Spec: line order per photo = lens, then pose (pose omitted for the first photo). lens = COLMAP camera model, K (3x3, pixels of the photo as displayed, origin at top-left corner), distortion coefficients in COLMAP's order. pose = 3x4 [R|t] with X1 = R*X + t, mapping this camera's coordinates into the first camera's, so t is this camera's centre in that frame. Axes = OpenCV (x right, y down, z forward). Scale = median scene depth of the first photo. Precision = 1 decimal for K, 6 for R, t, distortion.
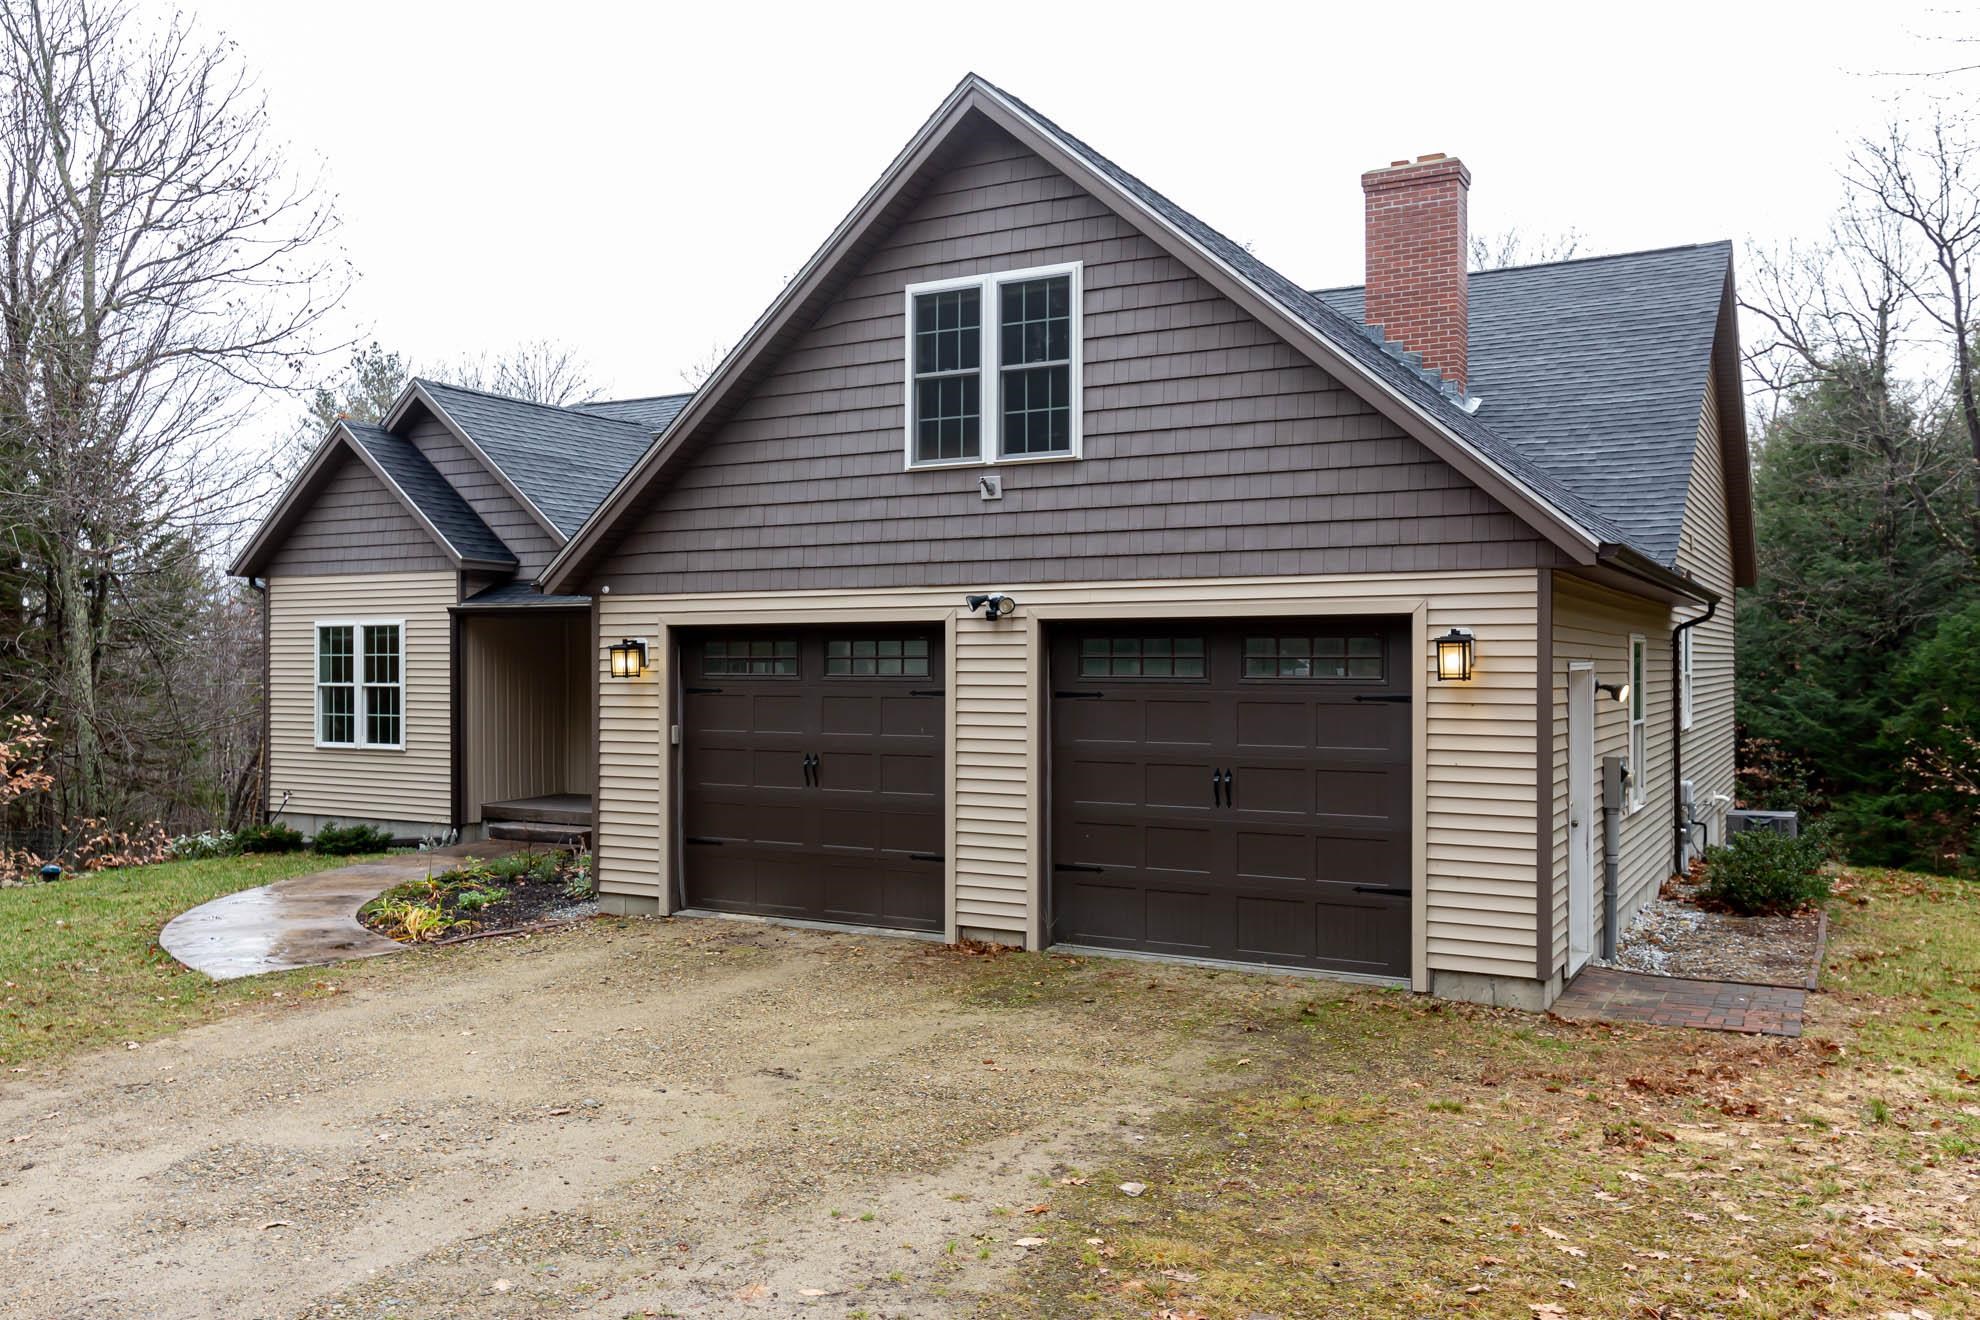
lens RADIAL K [[1556.4, 0, 986.6], [0, 1556.4, 648.9], [0, 0, 1]] dist [-0.002853, 0.005989]
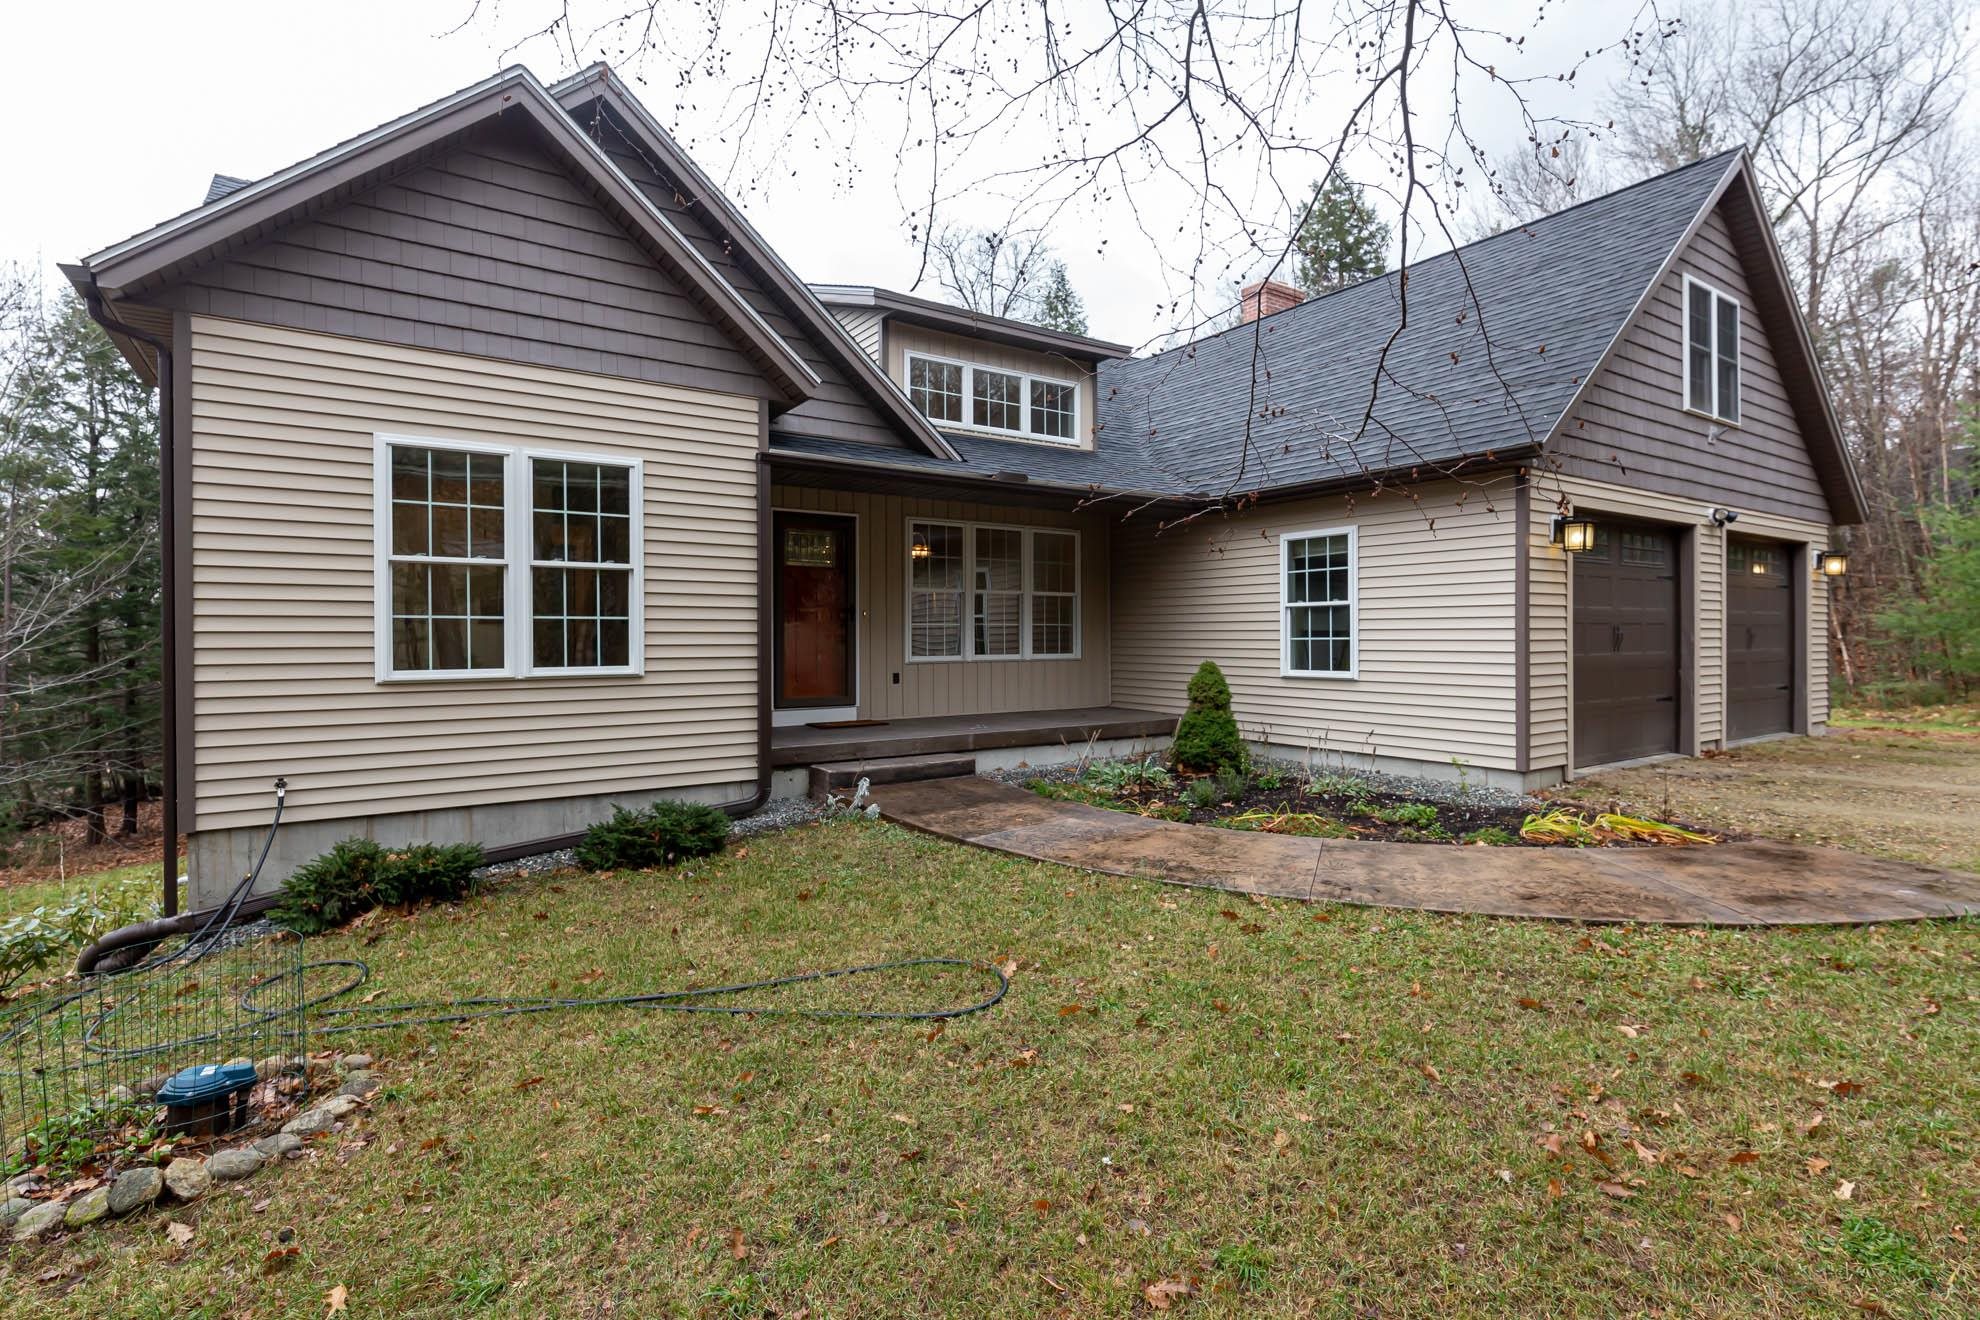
lens RADIAL K [[911.0, 0, 986.2], [0, 911.0, 643.2], [0, 0, 1]] dist [0.007995, 0.000043]
pose [[0.453564, -0.006664, 0.891199, -1.079772], [-0.001124, 0.999967, 0.008049, 0.085153], [-0.891223, -0.004652, 0.453541, 1.229270]]
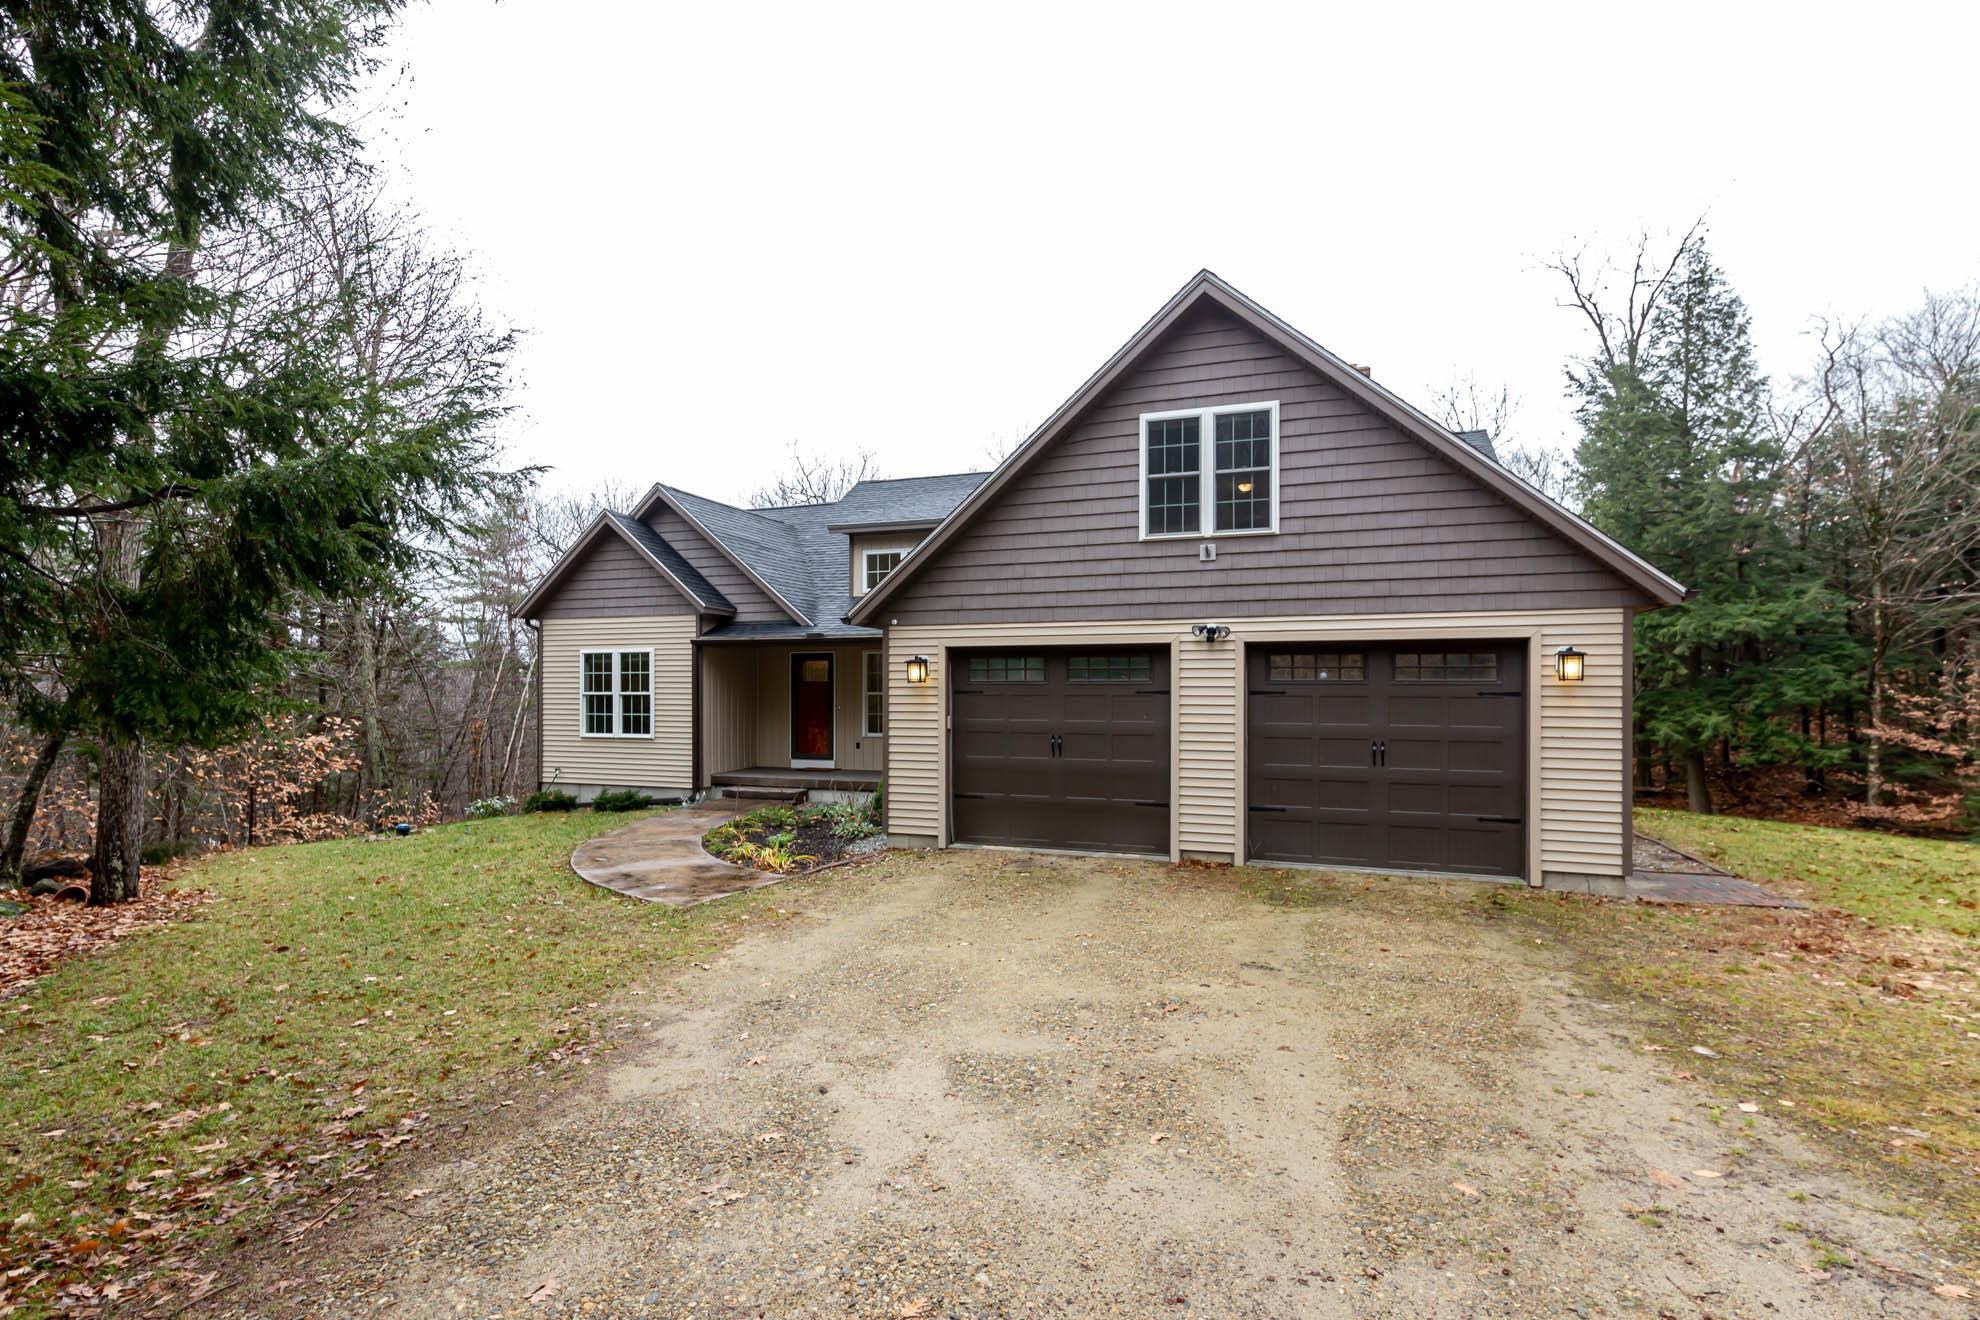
lens RADIAL K [[911.0, 0, 995.4], [0, 911.0, 678.9], [0, 0, 1]] dist [0.007995, 0.000043]
pose [[0.986224, 0.003119, 0.165386, -0.342654], [-0.002674, 0.999992, -0.002915, 0.019485], [-0.165394, 0.002433, 0.986225, 0.182851]]
